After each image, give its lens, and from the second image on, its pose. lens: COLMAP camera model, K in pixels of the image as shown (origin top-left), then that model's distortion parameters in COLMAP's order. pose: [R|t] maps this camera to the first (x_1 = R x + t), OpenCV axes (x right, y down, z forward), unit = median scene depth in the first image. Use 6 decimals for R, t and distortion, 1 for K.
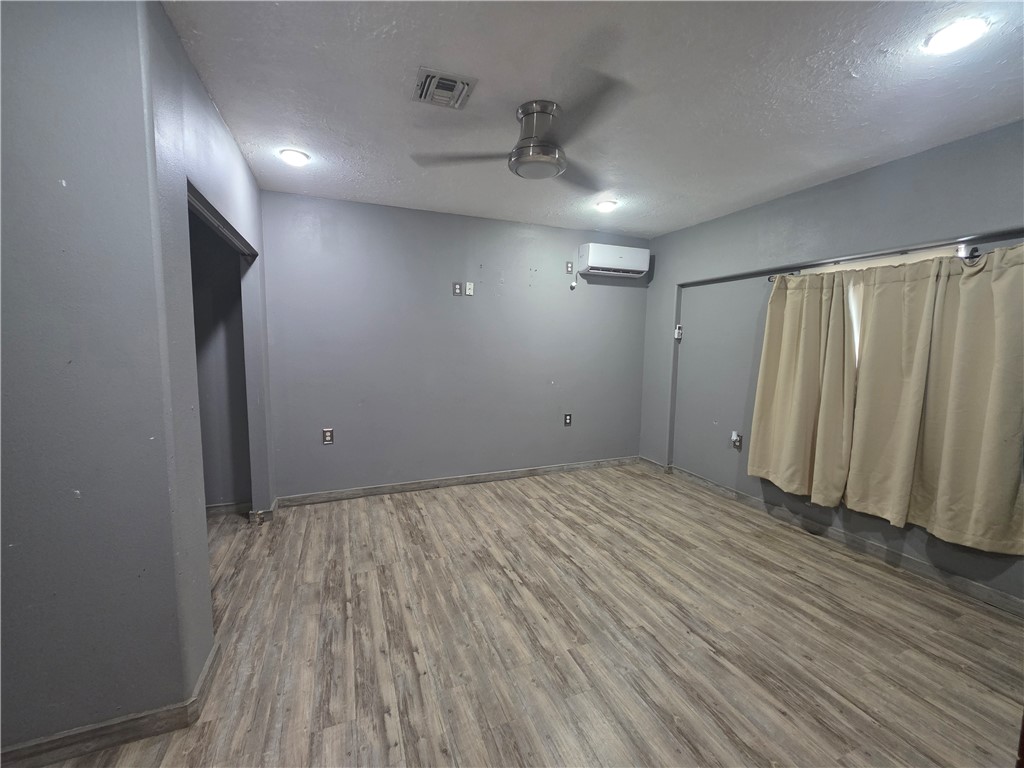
lens RADIAL K [[409.6, 0, 504.4], [0, 409.6, 385.2], [0, 0, 1]] dist [0.002739, -0.000723]
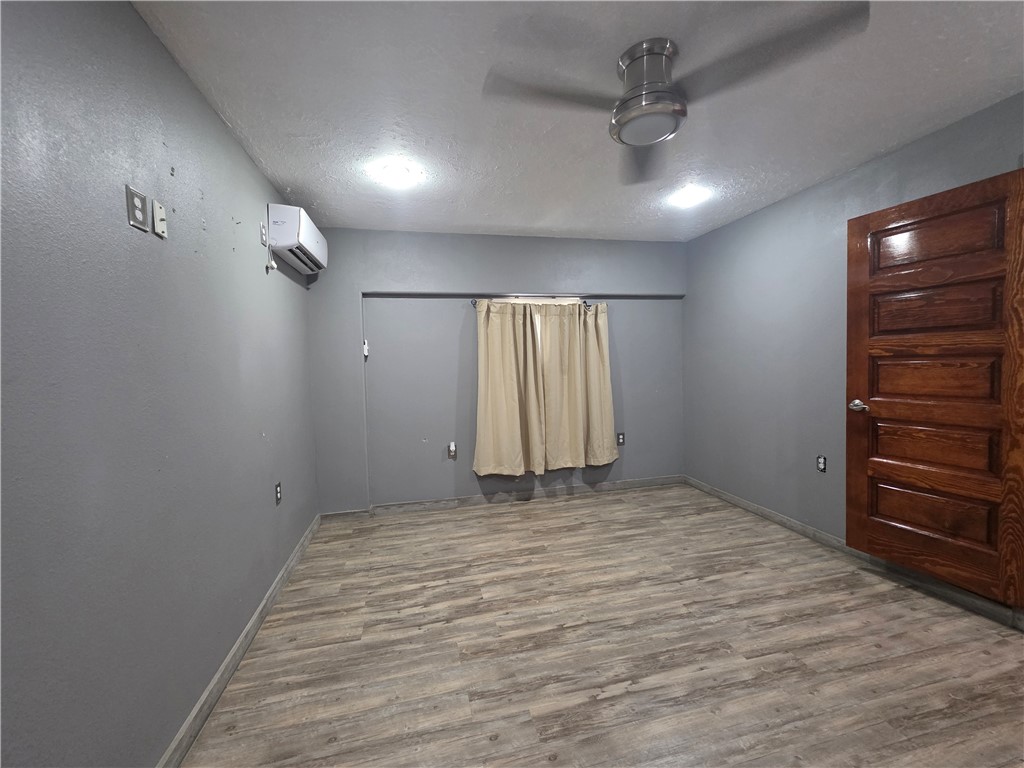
lens RADIAL K [[409.6, 0, 505.9], [0, 409.6, 379.9], [0, 0, 1]] dist [0.002739, -0.000723]
pose [[0.150848, -0.058288, 0.986837, -0.534034], [0.138042, 0.989722, 0.037357, -0.078227], [-0.978871, 0.130590, 0.157344, 0.825242]]
